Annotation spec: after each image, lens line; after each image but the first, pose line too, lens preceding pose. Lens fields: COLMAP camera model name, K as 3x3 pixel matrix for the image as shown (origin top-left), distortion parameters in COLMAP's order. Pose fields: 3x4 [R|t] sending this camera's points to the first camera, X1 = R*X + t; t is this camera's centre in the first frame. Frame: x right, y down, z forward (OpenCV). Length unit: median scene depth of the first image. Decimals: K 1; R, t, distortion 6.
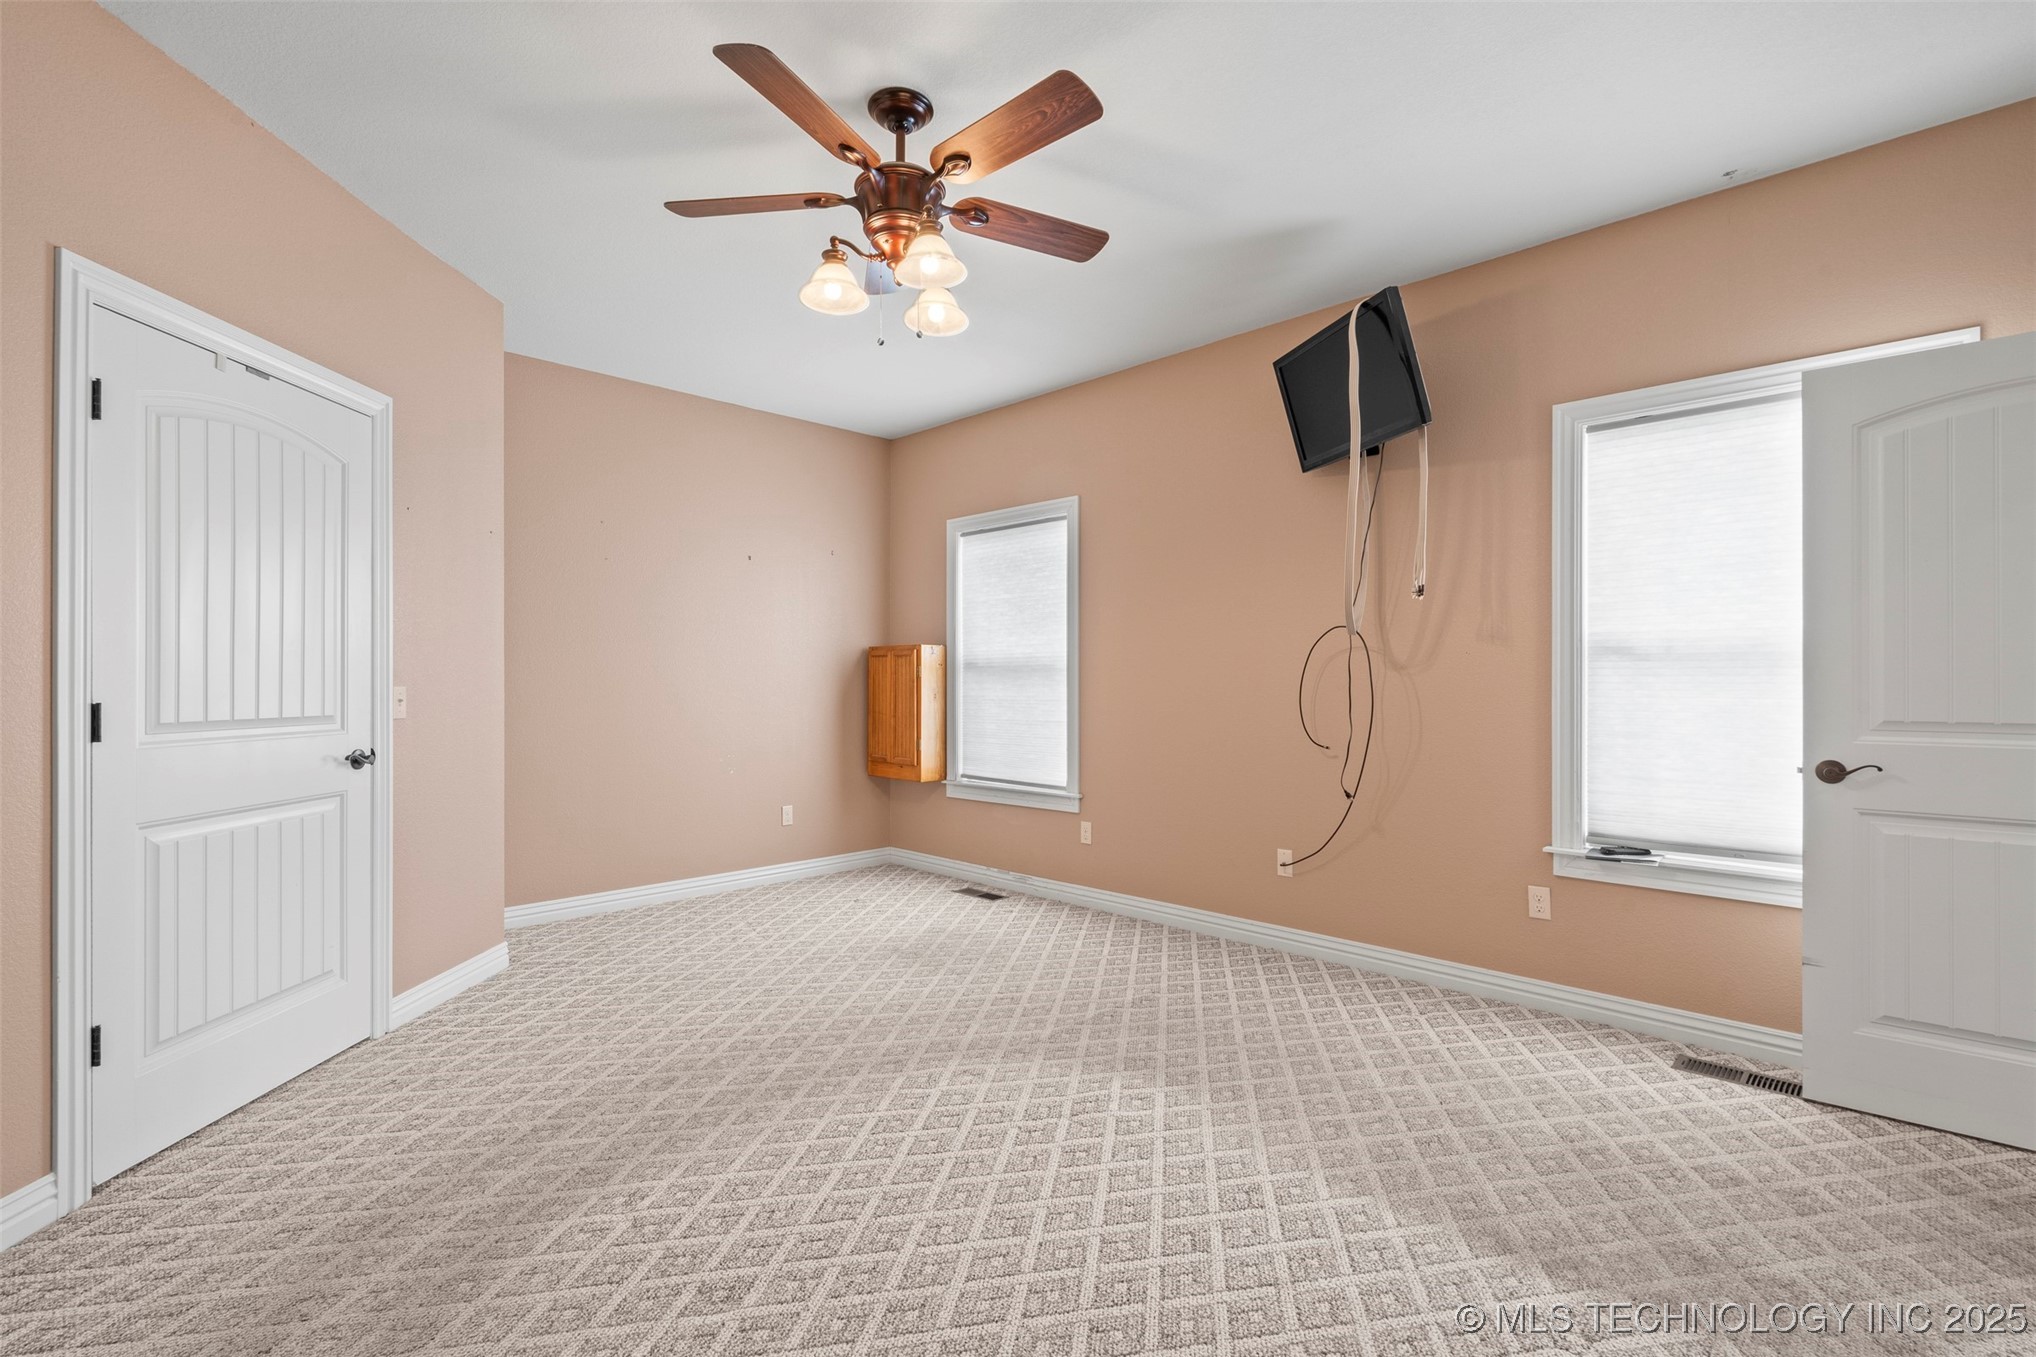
lens RADIAL K [[923.4, 0, 1012.2], [0, 923.4, 680.6], [0, 0, 1]] dist [-0.006118, 0.001336]
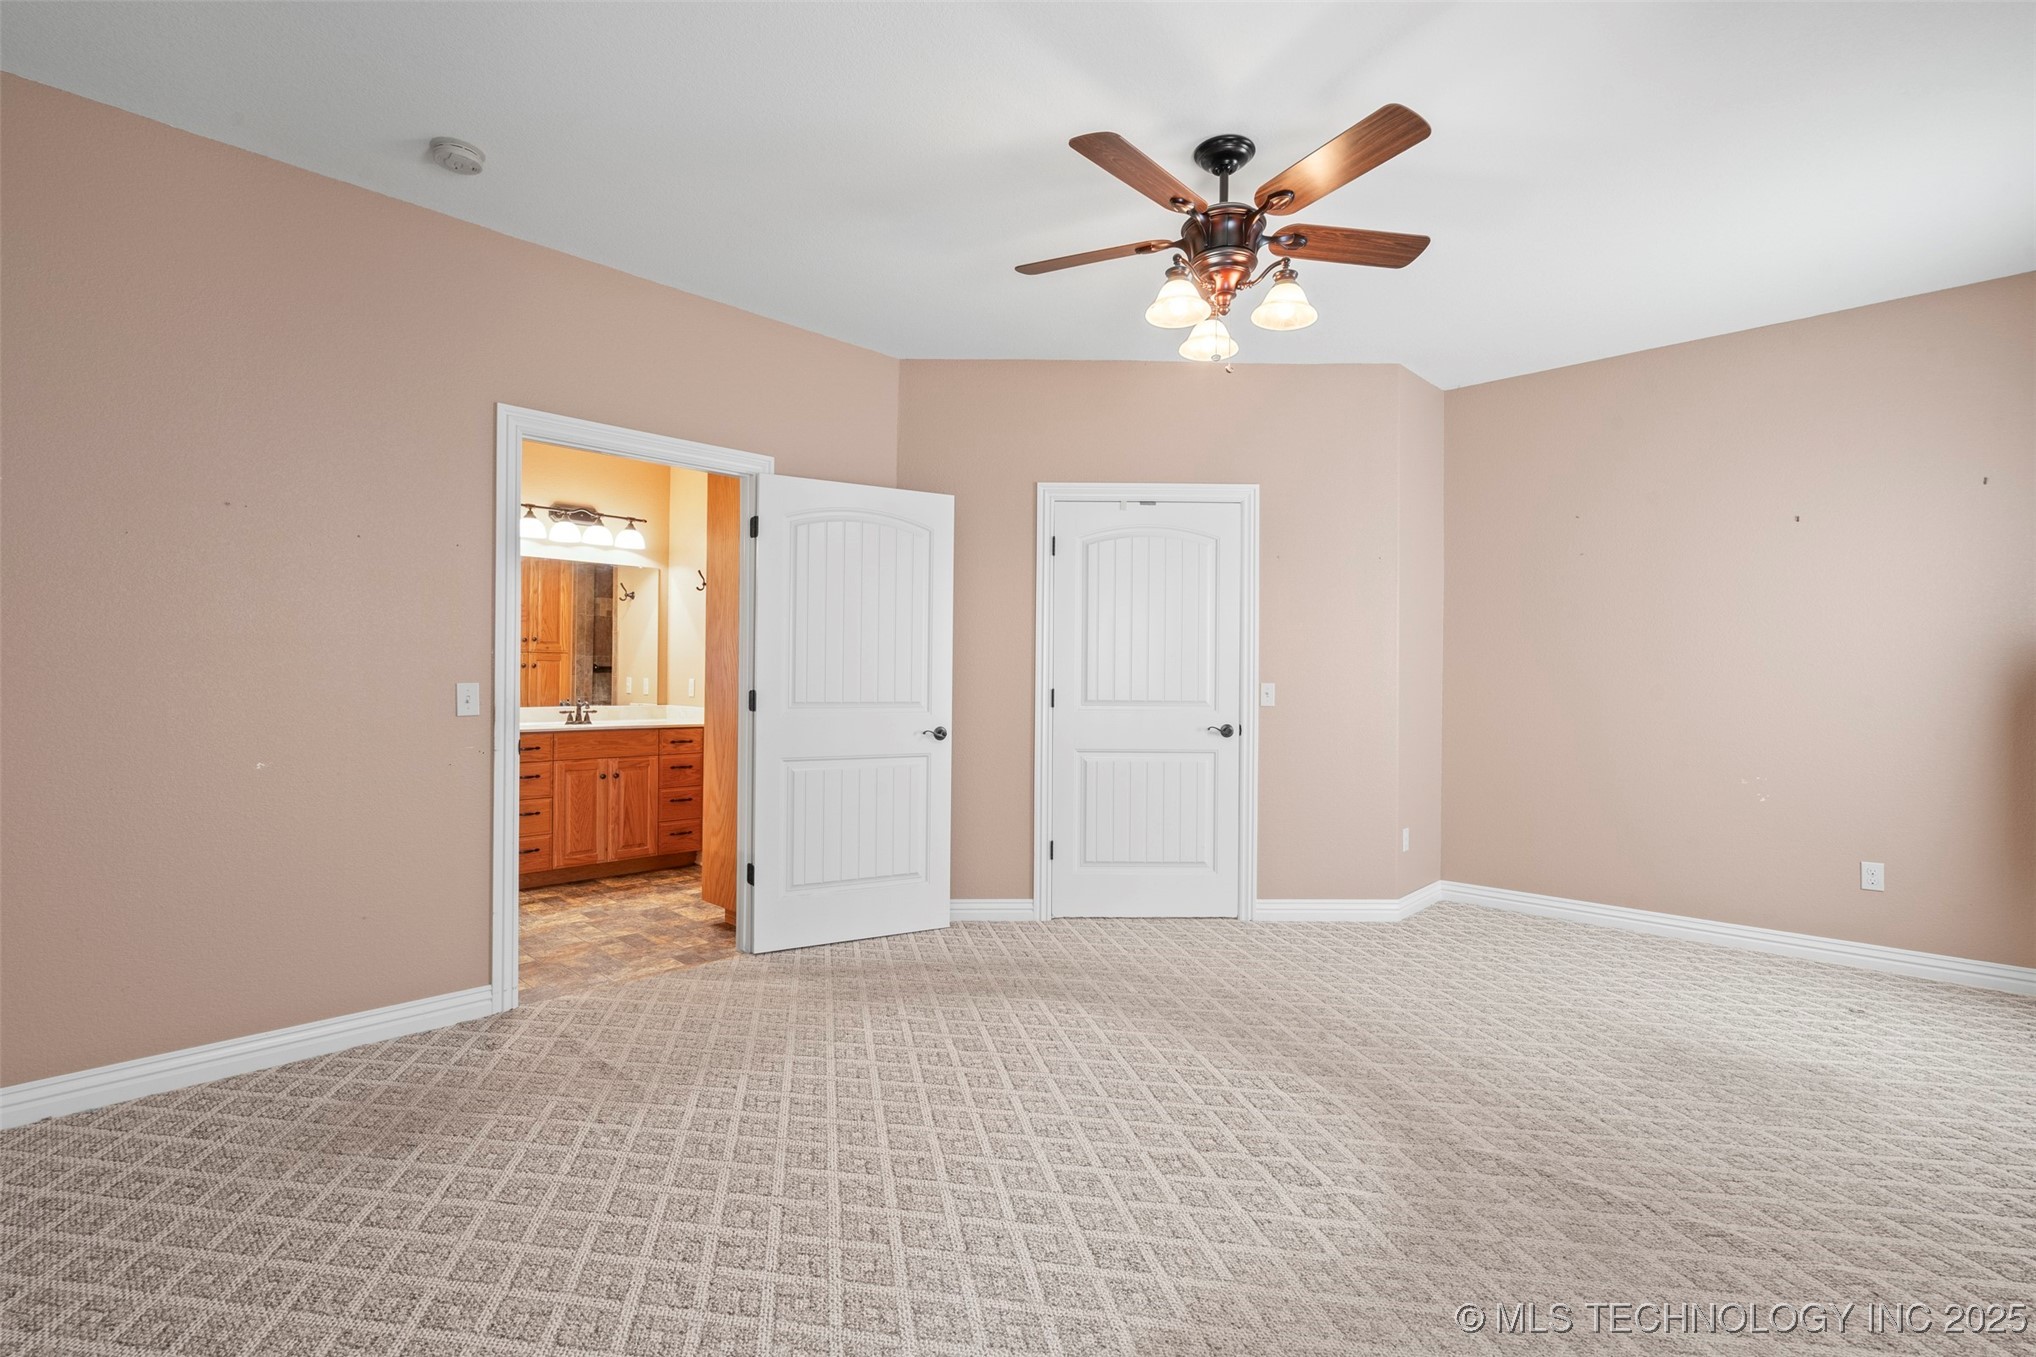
lens RADIAL K [[932.9, 0, 1017.5], [0, 932.9, 667.5], [0, 0, 1]] dist [0.001512, 0.000224]
pose [[0.014171, -0.010803, -0.999841, 0.916707], [-0.005330, 0.999927, -0.010879, -0.000408], [0.999885, 0.005483, 0.014113, 0.698963]]
